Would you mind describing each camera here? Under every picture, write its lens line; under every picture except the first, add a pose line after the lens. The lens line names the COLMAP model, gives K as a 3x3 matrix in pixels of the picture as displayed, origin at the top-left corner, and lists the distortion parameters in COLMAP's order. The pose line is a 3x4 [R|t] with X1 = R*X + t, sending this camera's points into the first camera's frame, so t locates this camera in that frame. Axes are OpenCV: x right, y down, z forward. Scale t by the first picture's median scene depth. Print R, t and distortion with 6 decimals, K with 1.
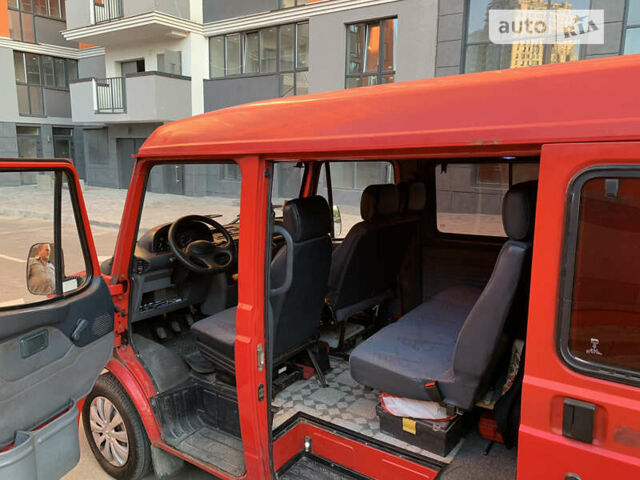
lens RADIAL K [[502.1, 0, 321.9], [0, 502.1, 234.7], [0, 0, 1]] dist [0.007467, 0.002739]
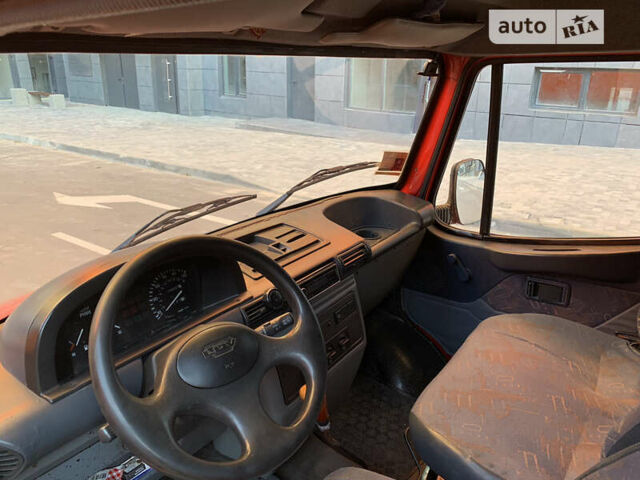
lens RADIAL K [[502.1, 0, 317.8], [0, 502.1, 242.0], [0, 0, 1]] dist [0.007467, 0.002739]
pose [[0.999925, 0.011114, -0.005144, -0.026806], [-0.010061, 0.984983, 0.172360, -0.013360], [0.006983, -0.172295, 0.985021, 0.108732]]
